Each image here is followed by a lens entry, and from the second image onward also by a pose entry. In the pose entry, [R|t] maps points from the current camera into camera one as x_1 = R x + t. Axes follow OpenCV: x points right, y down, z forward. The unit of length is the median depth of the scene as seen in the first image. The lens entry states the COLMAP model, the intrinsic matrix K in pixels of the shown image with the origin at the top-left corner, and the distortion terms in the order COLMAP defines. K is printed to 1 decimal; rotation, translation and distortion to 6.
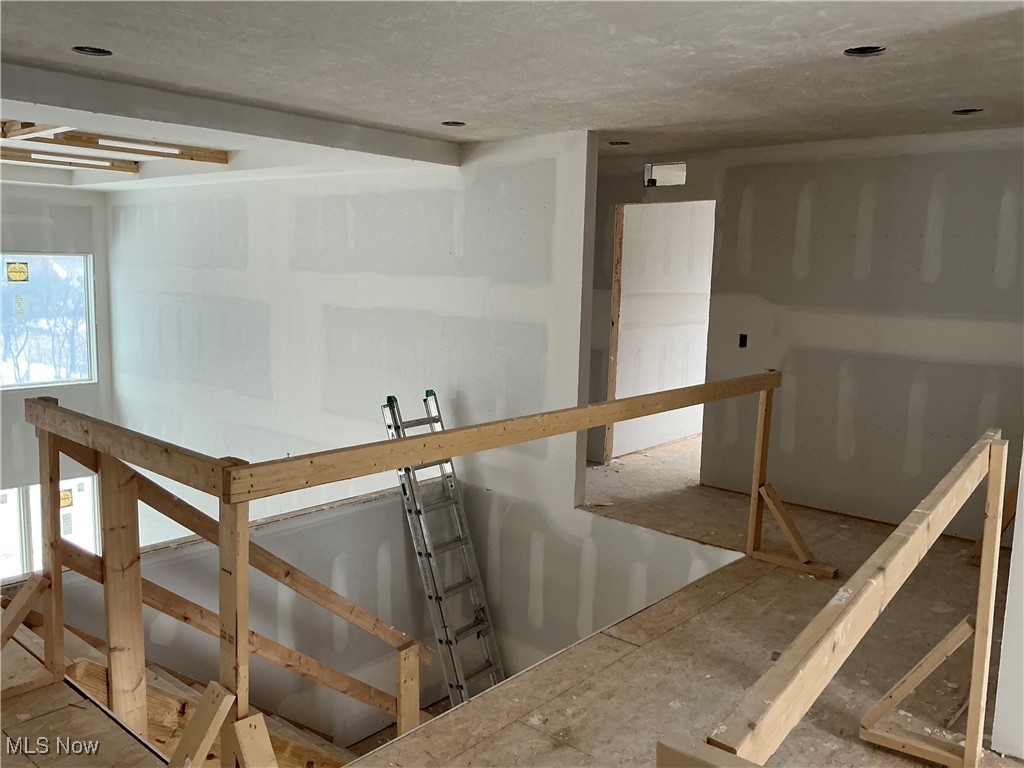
lens RADIAL K [[847.9, 0, 512.5], [0, 847.9, 386.9], [0, 0, 1]] dist [0.079506, -0.153829]
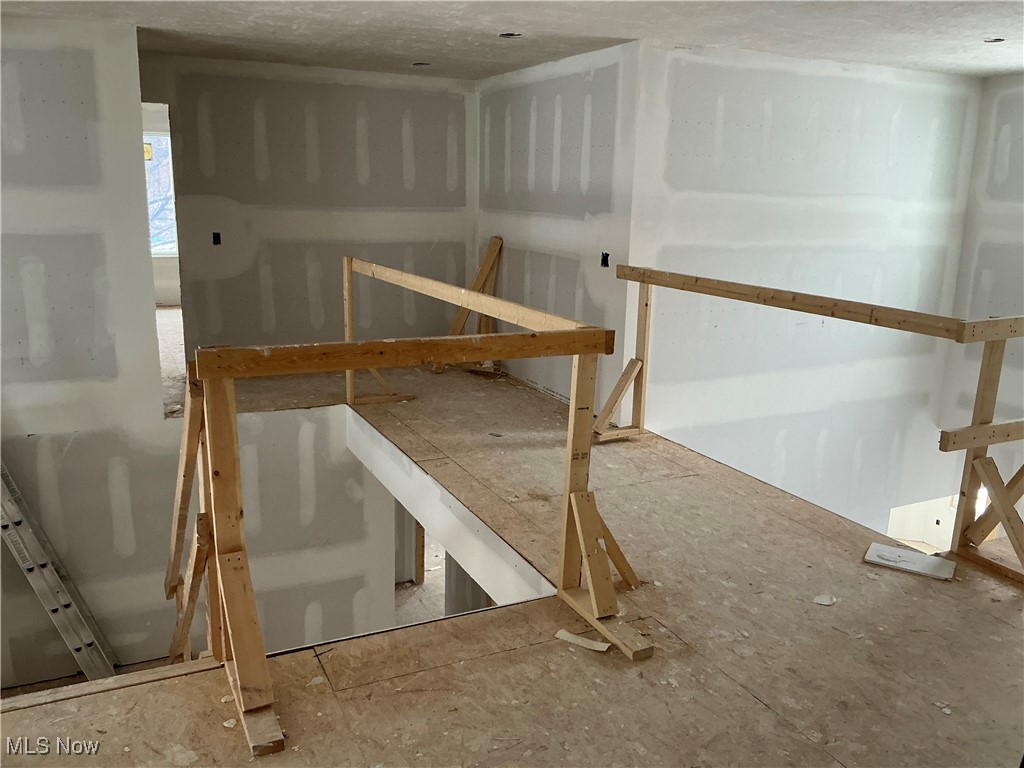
lens RADIAL K [[847.9, 0, 515.9], [0, 847.9, 391.1], [0, 0, 1]] dist [0.079506, -0.153829]
pose [[0.385367, -0.231307, 0.893302, -0.683524], [0.116150, 0.972533, 0.201716, -0.045159], [-0.915424, 0.026022, 0.401648, 0.228885]]
